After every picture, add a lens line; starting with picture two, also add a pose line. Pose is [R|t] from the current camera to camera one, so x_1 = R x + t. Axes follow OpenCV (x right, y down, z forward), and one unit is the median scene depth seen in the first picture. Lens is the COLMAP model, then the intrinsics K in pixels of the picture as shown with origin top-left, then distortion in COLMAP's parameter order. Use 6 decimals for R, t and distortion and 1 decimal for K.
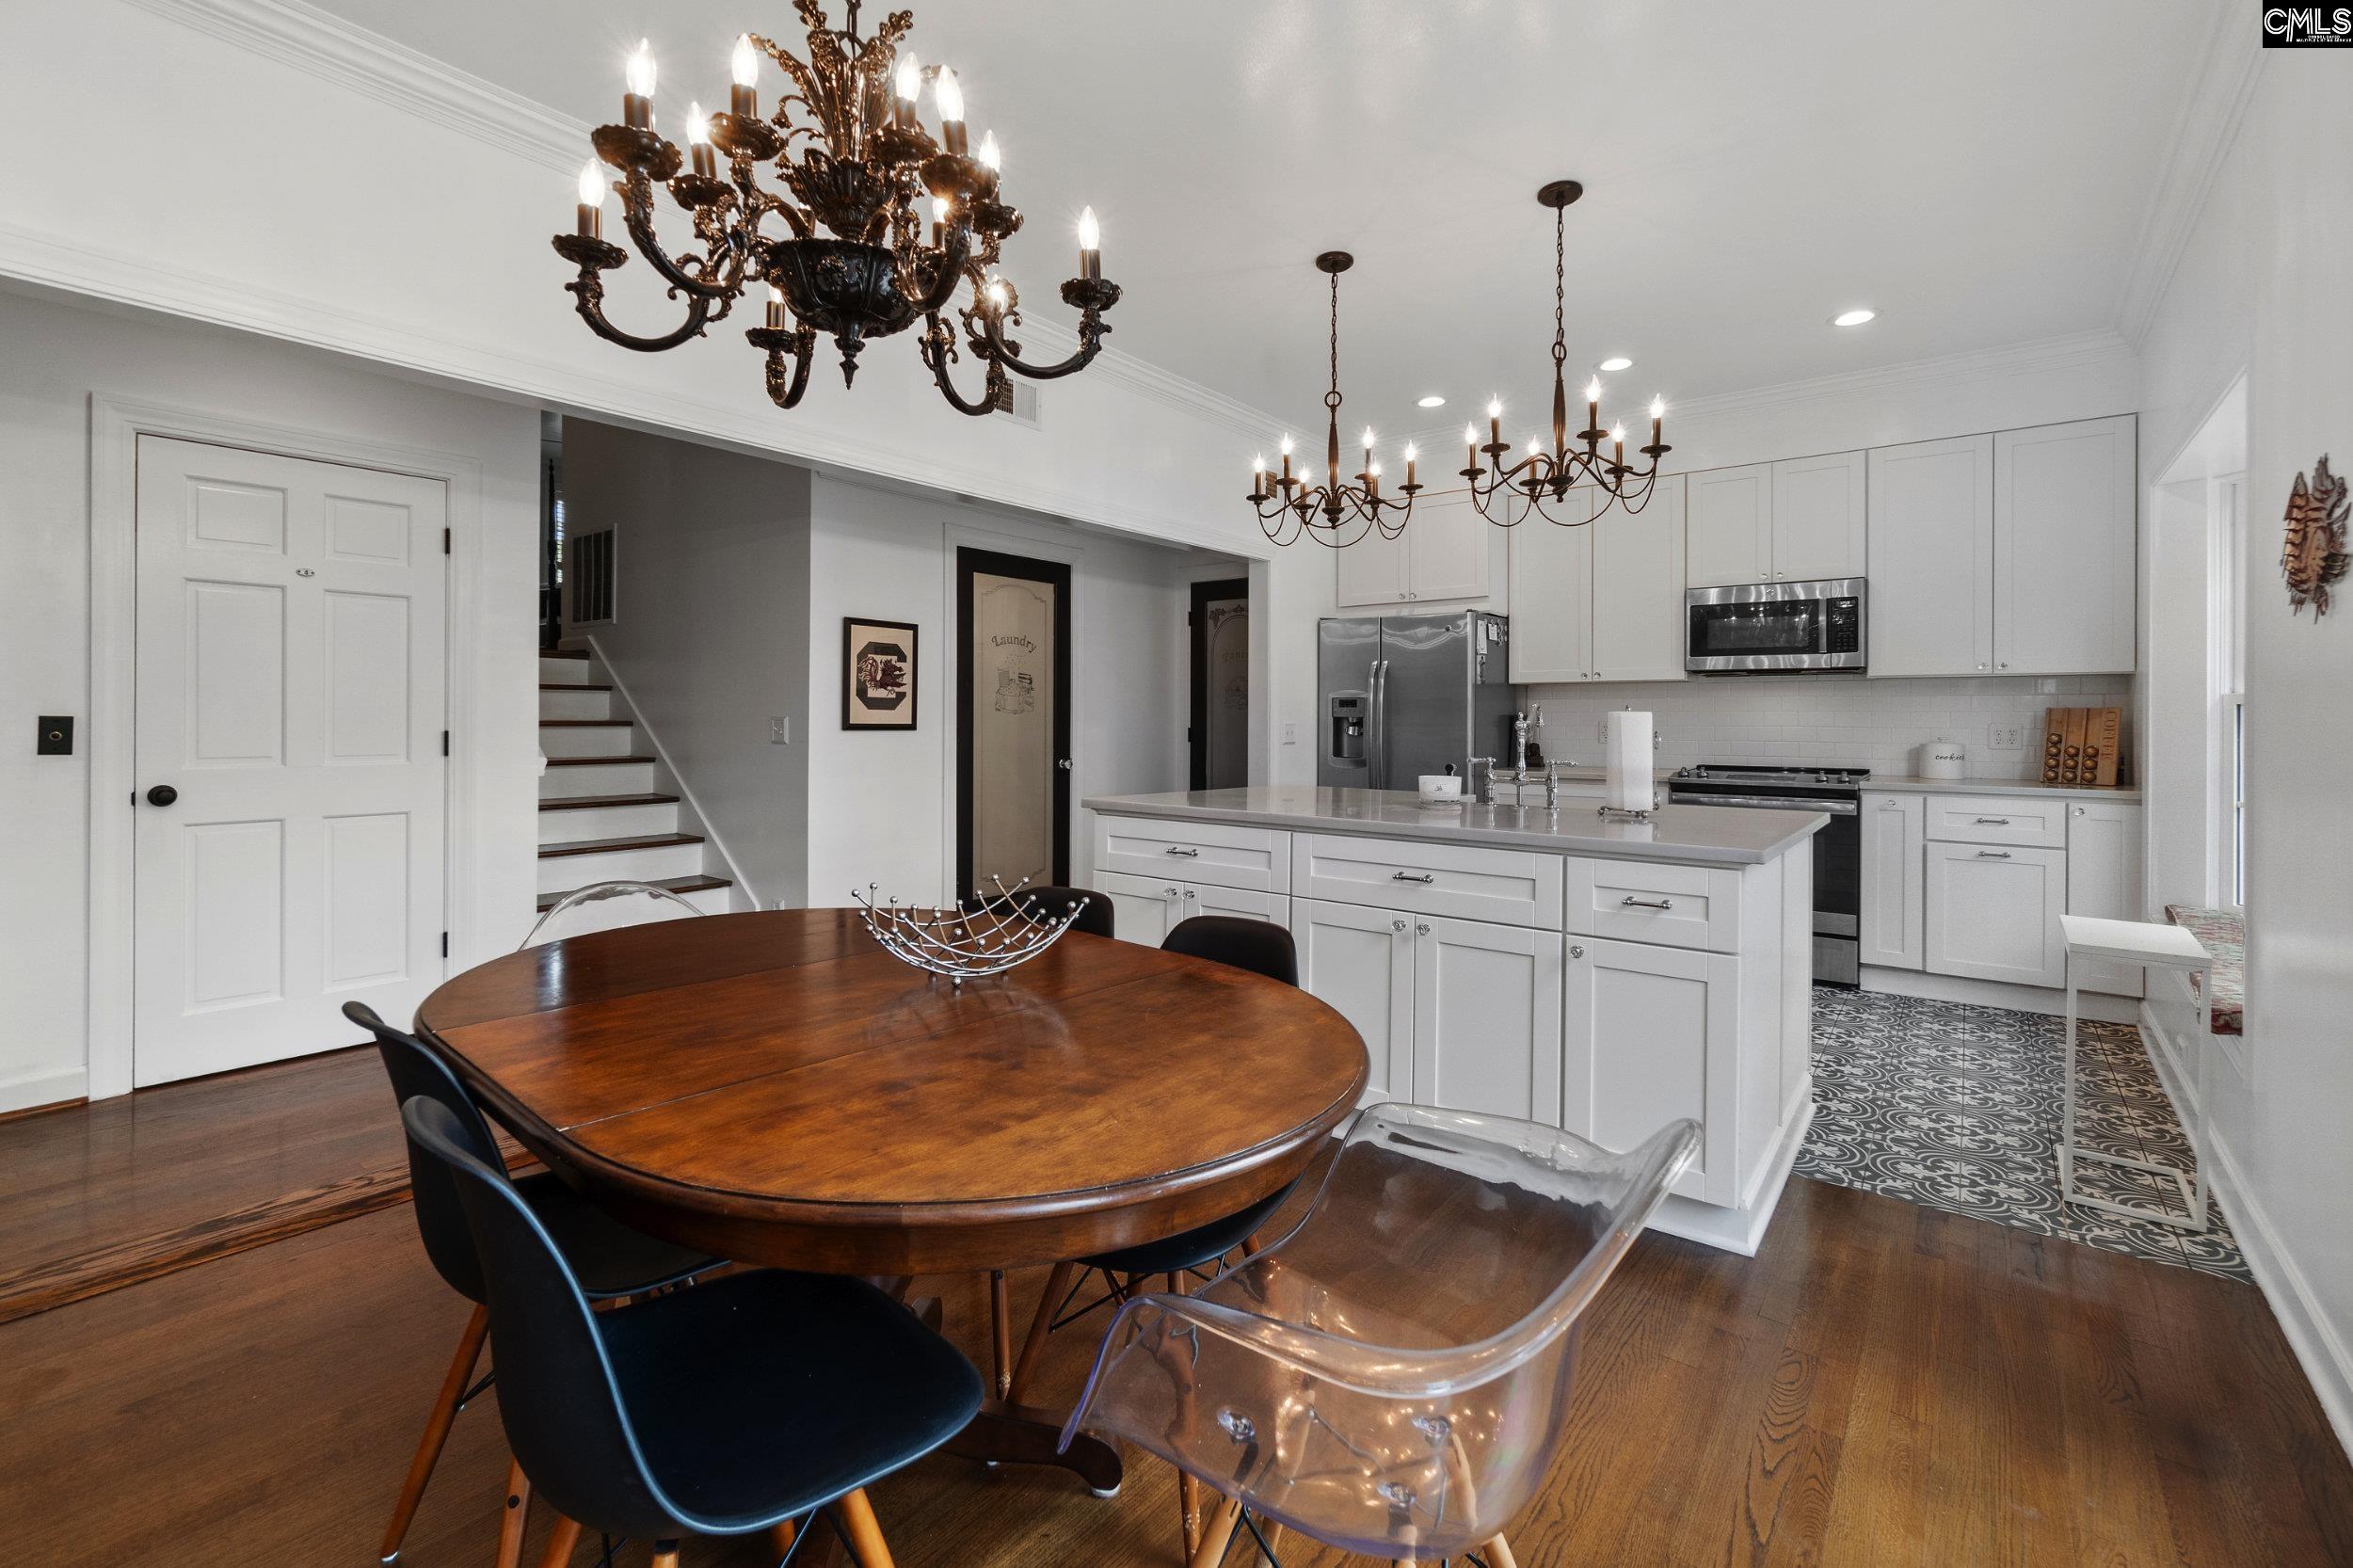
lens RADIAL K [[1036.9, 0, 1145.3], [0, 1036.9, 713.6], [0, 0, 1]] dist [-0.011343, -0.000066]
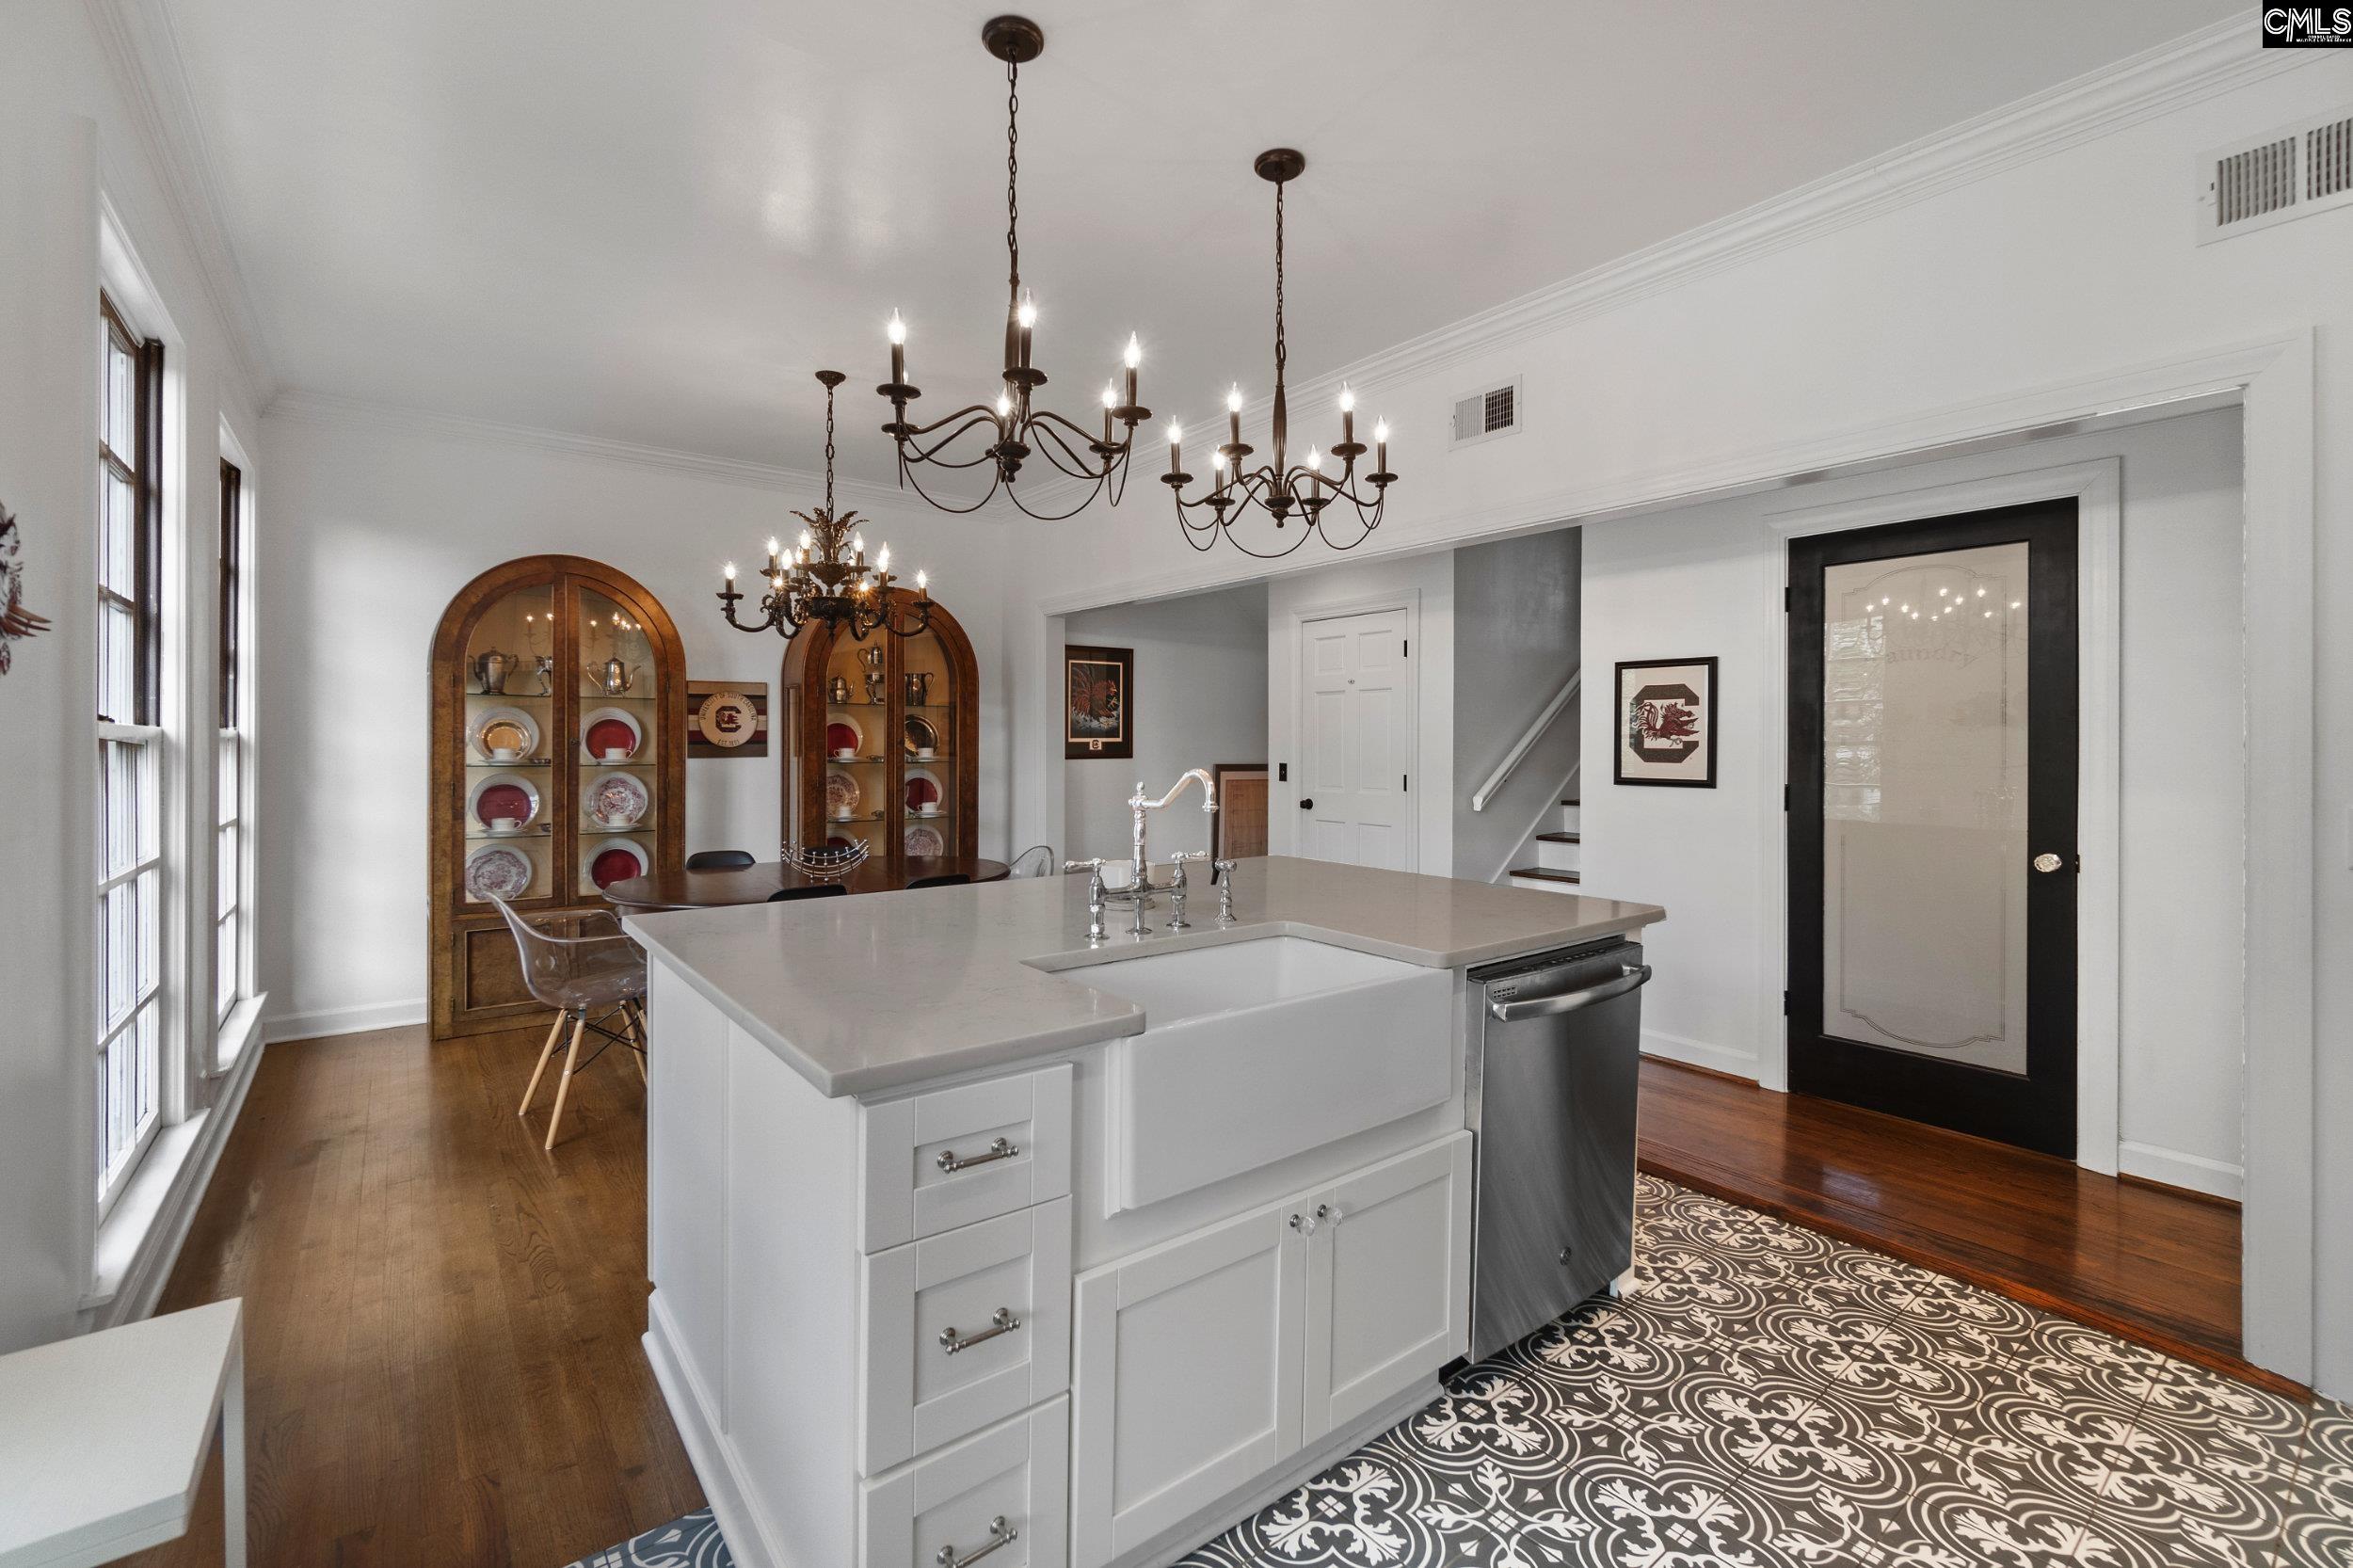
lens RADIAL K [[1036.9, 0, 1202.8], [0, 1036.9, 750.4], [0, 0, 1]] dist [-0.011343, -0.000066]
pose [[-0.214548, -0.005037, -0.976701, 0.665099], [-0.003849, 0.999983, -0.004312, -0.008675], [0.976706, 0.002834, -0.214563, 0.806366]]
